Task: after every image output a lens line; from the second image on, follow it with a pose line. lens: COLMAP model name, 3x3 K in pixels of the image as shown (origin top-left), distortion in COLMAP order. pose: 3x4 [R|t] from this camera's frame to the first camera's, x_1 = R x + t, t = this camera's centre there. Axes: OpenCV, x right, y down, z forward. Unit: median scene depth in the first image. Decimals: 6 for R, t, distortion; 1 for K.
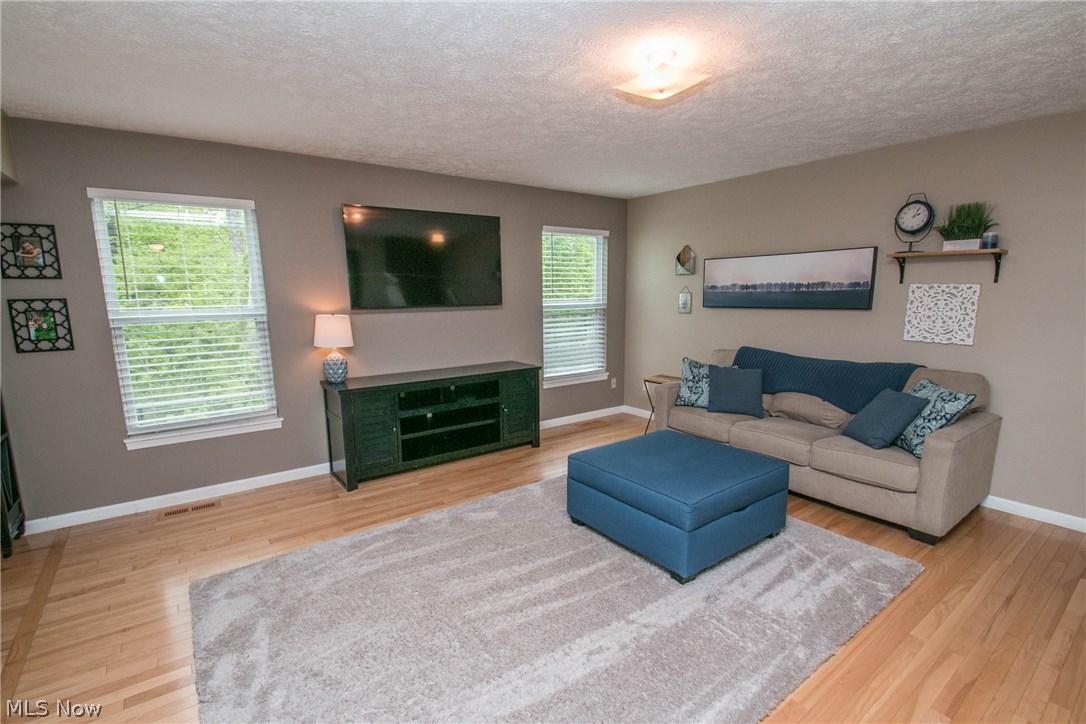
lens RADIAL K [[505.2, 0, 534.6], [0, 505.2, 376.5], [0, 0, 1]] dist [0.003232, -0.009255]
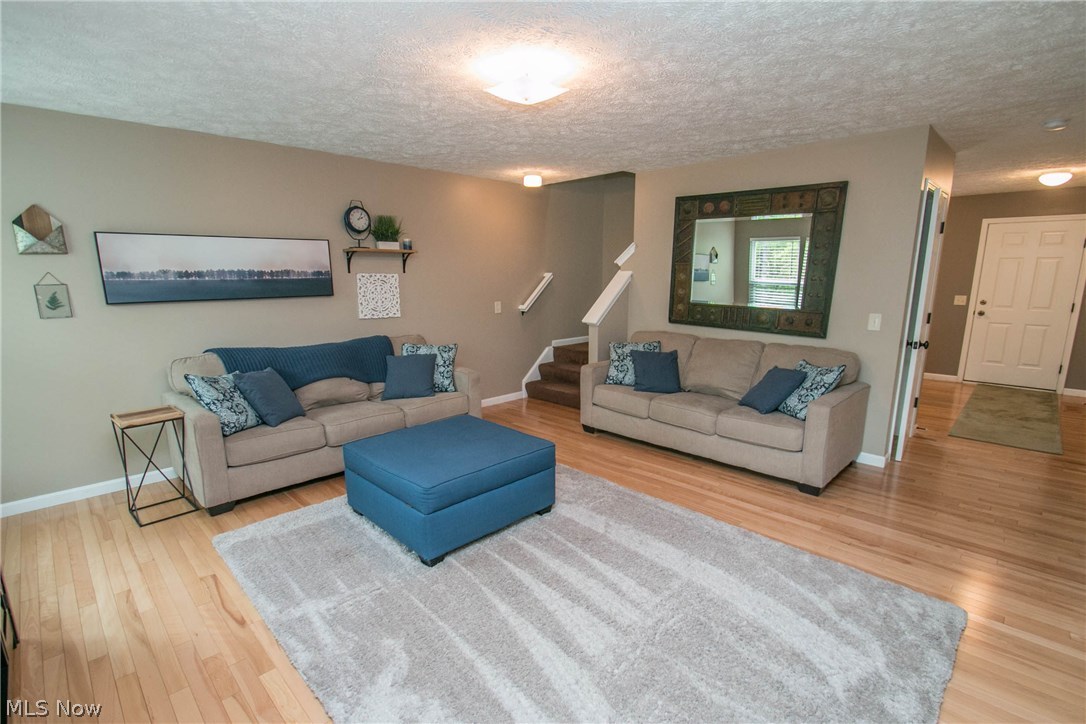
lens RADIAL K [[505.2, 0, 550.9], [0, 505.2, 380.7], [0, 0, 1]] dist [0.003232, -0.009255]
pose [[-0.158538, -0.192603, 0.968385, -0.555593], [0.169721, 0.960874, 0.218895, -0.114173], [-0.972656, 0.199059, -0.119646, 0.697466]]
